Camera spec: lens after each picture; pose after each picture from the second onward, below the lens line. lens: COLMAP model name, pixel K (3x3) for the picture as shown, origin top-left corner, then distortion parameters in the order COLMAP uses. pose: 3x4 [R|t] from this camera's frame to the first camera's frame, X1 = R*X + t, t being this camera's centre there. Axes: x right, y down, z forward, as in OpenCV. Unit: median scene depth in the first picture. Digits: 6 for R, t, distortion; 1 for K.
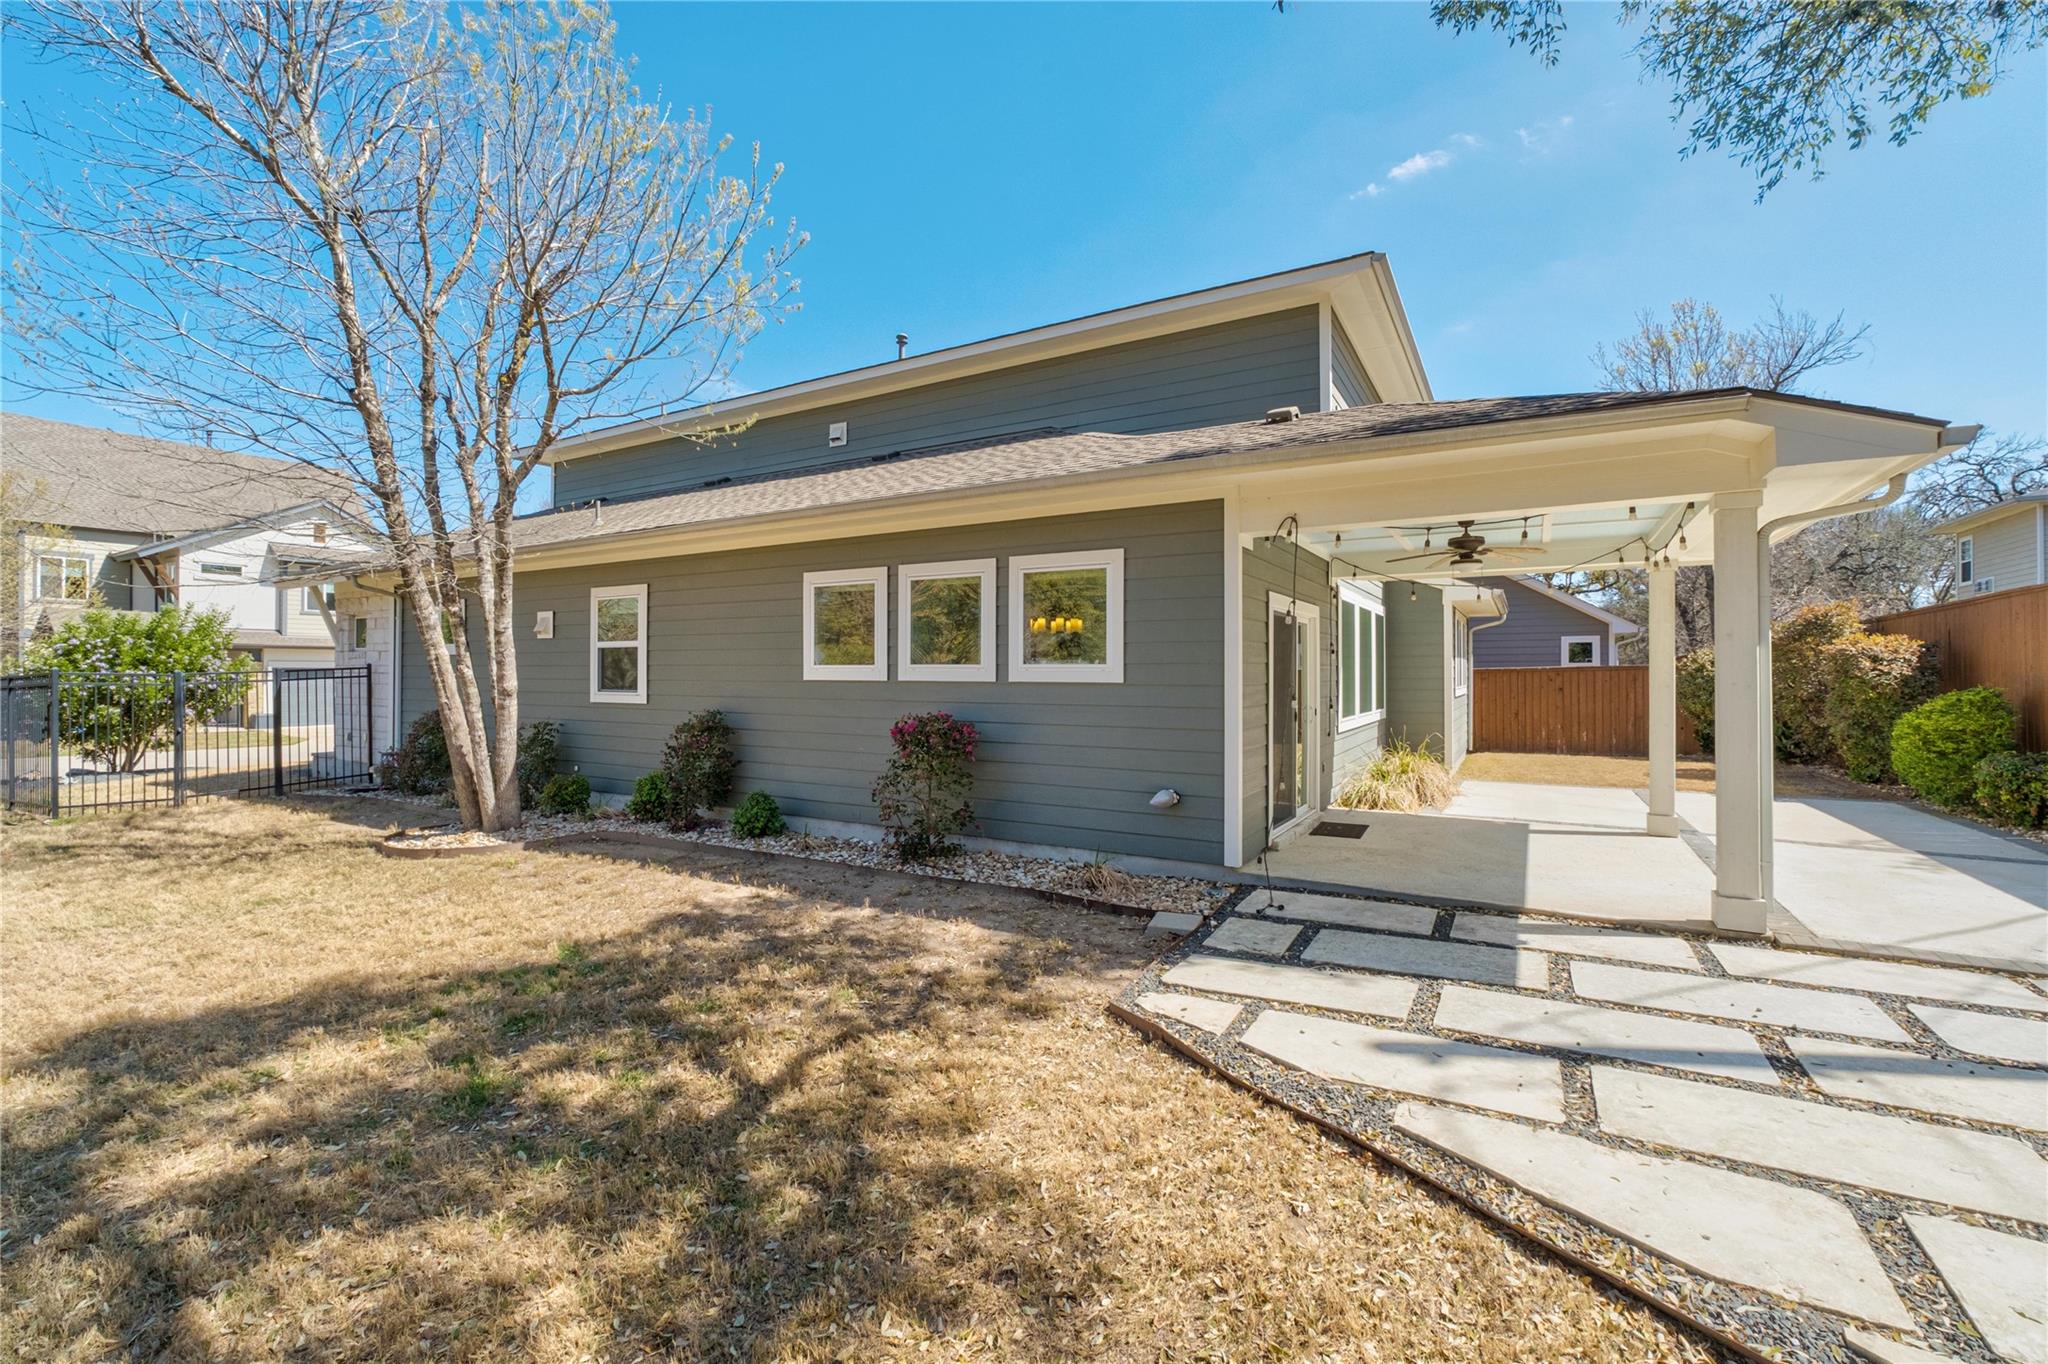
lens RADIAL K [[865.9, 0, 1026.2], [0, 865.9, 696.9], [0, 0, 1]] dist [-0.000504, -0.000086]
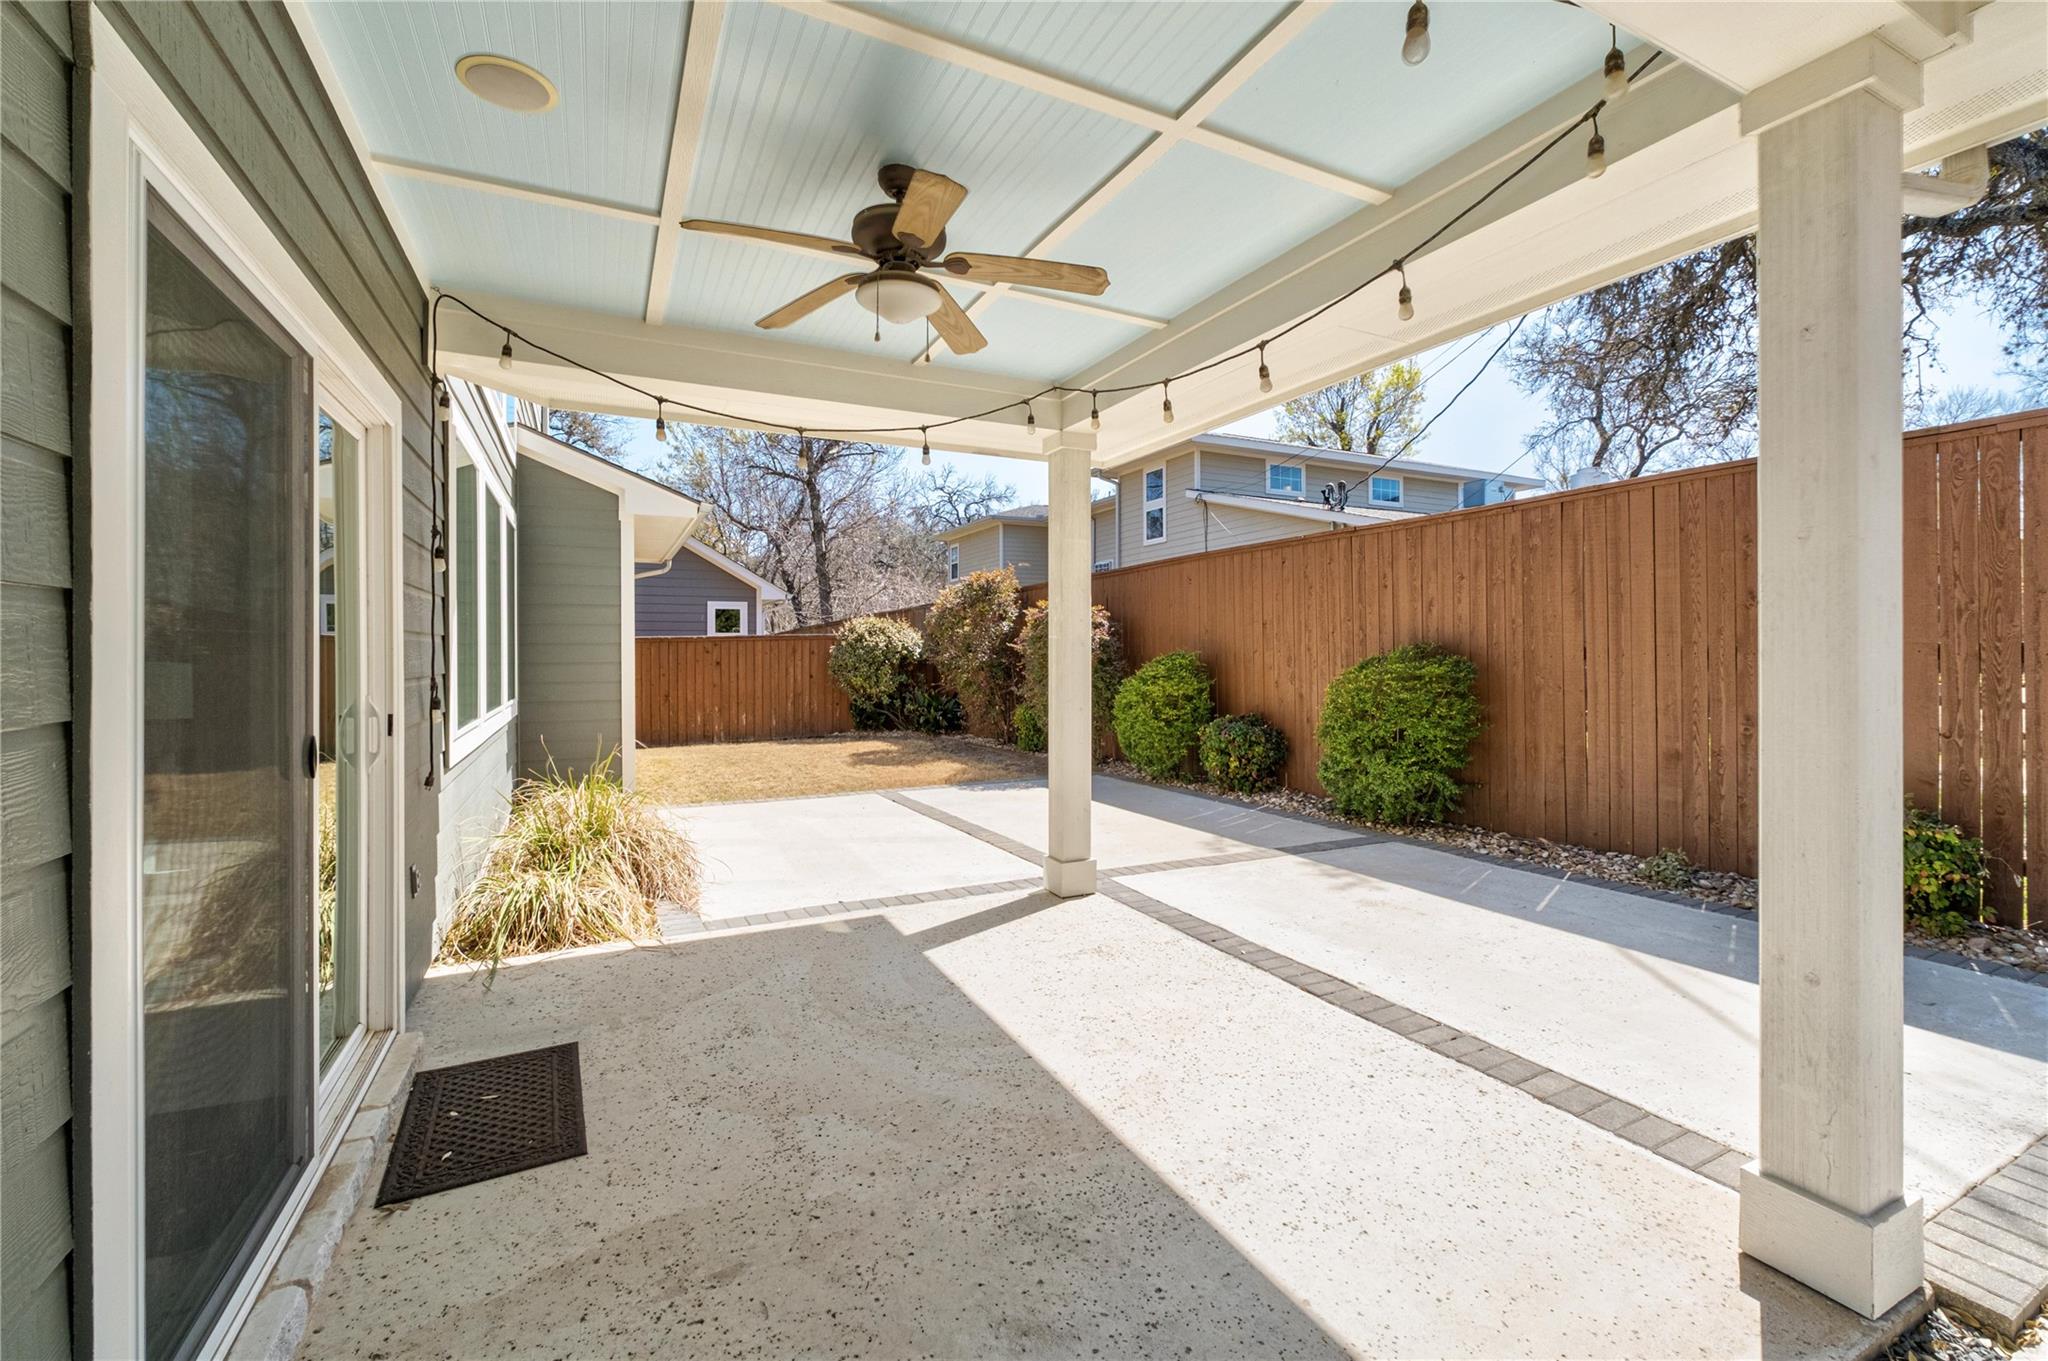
lens RADIAL K [[864.0, 0, 1028.3], [0, 864.0, 638.8], [0, 0, 1]] dist [-0.002990, -0.000389]
pose [[0.547100, 0.013433, 0.836959, 0.184764], [0.024699, 0.999177, -0.032181, 0.002298], [-0.836703, 0.038279, 0.546318, 0.592065]]
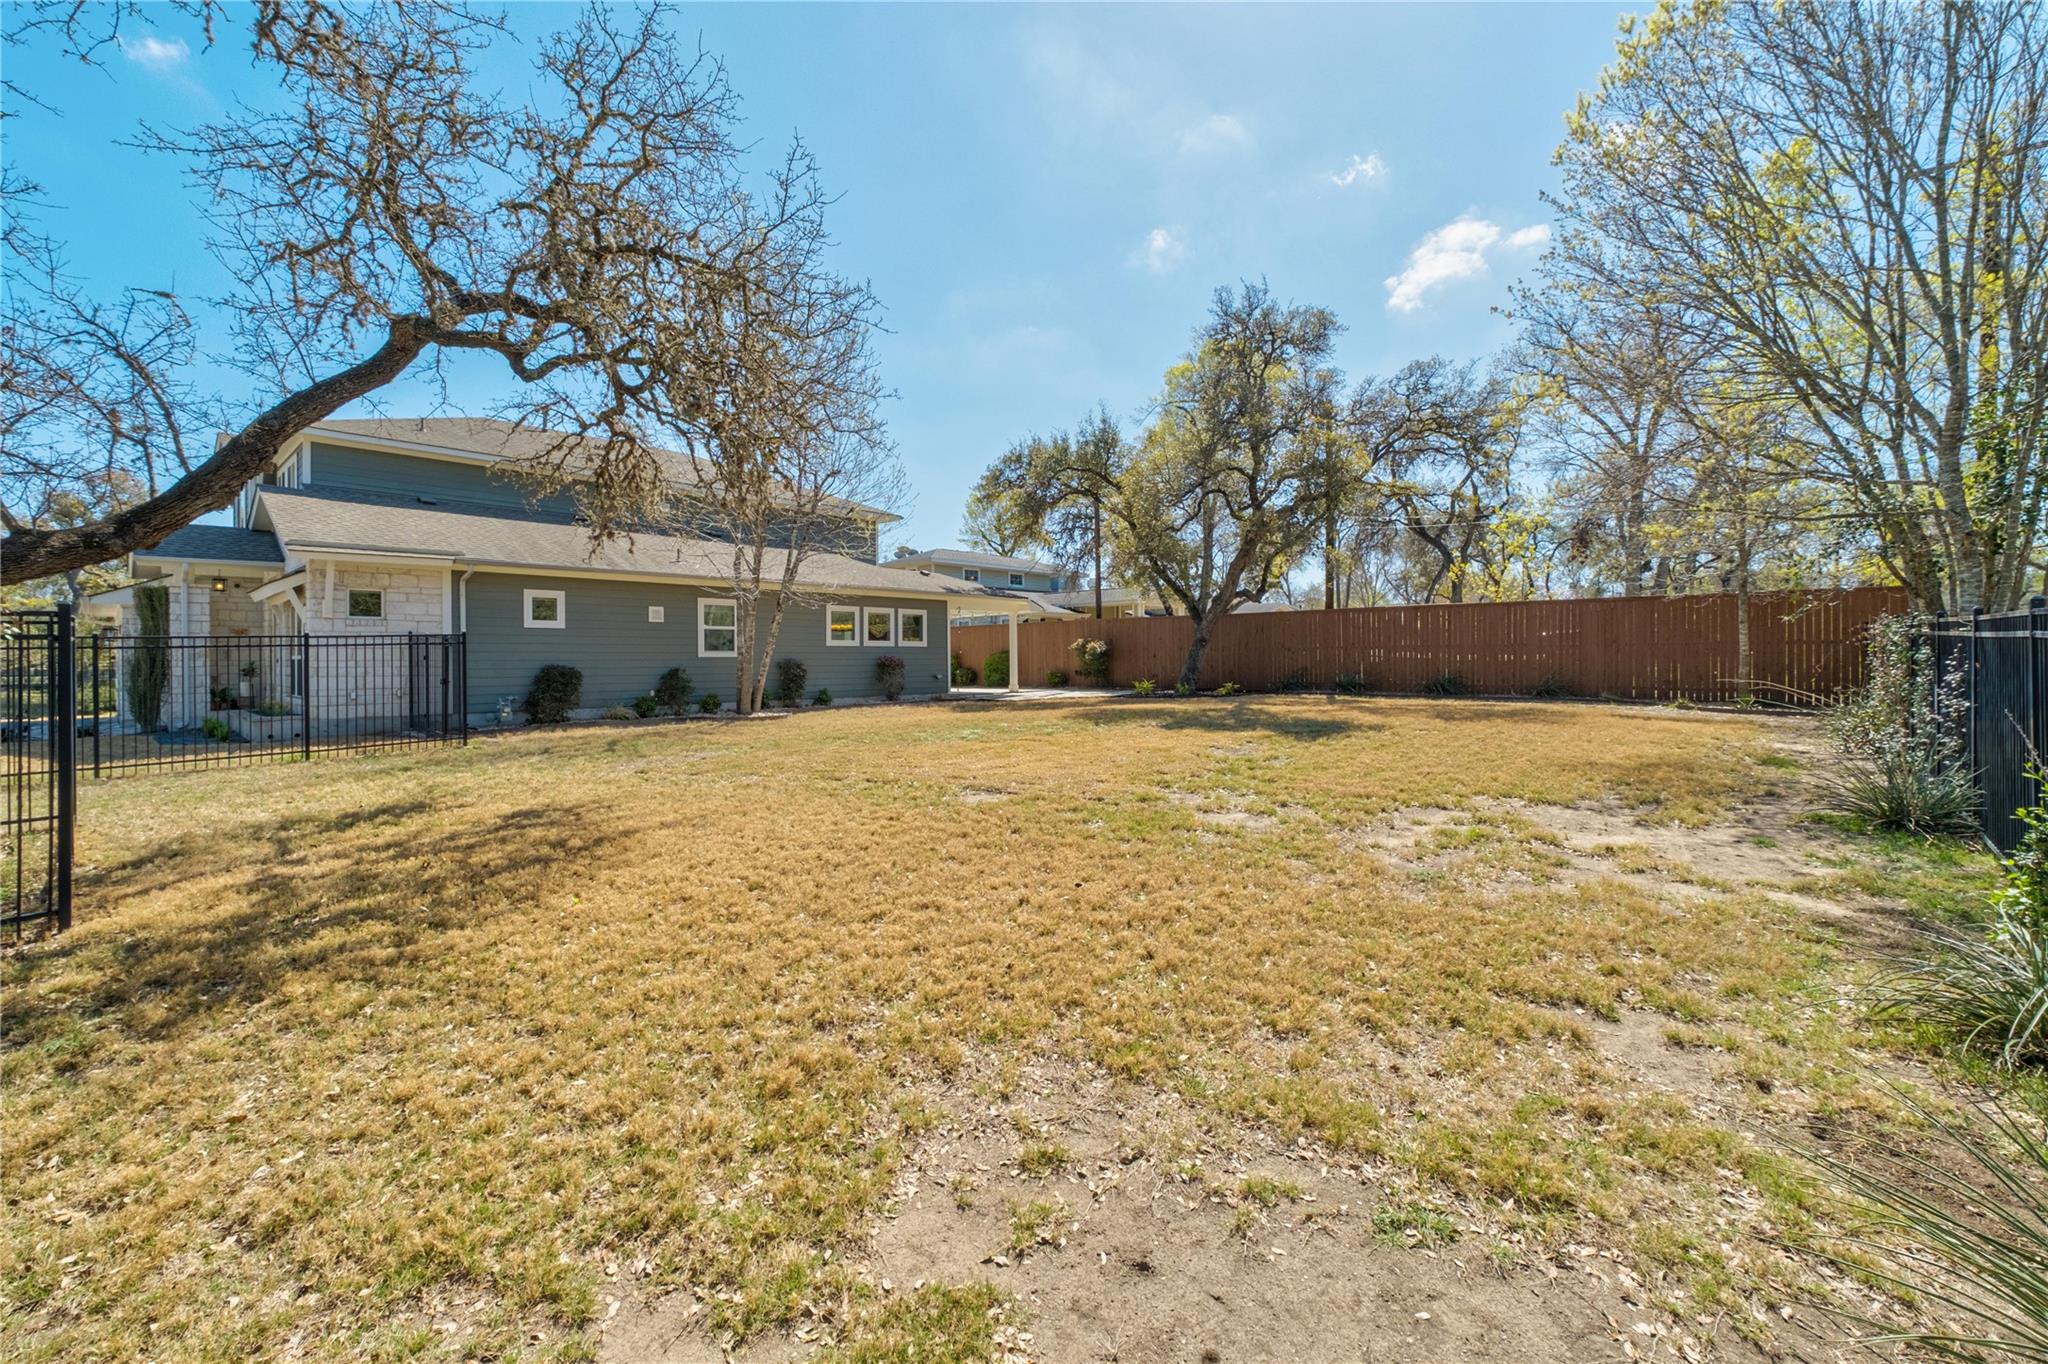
lens RADIAL K [[864.0, 0, 1028.3], [0, 864.0, 640.3], [0, 0, 1]] dist [-0.002990, -0.000389]
pose [[0.263154, 0.013104, 0.964665, -2.345434], [0.019965, 0.999620, -0.019025, 0.021691], [-0.964547, 0.024266, 0.262792, -0.234768]]
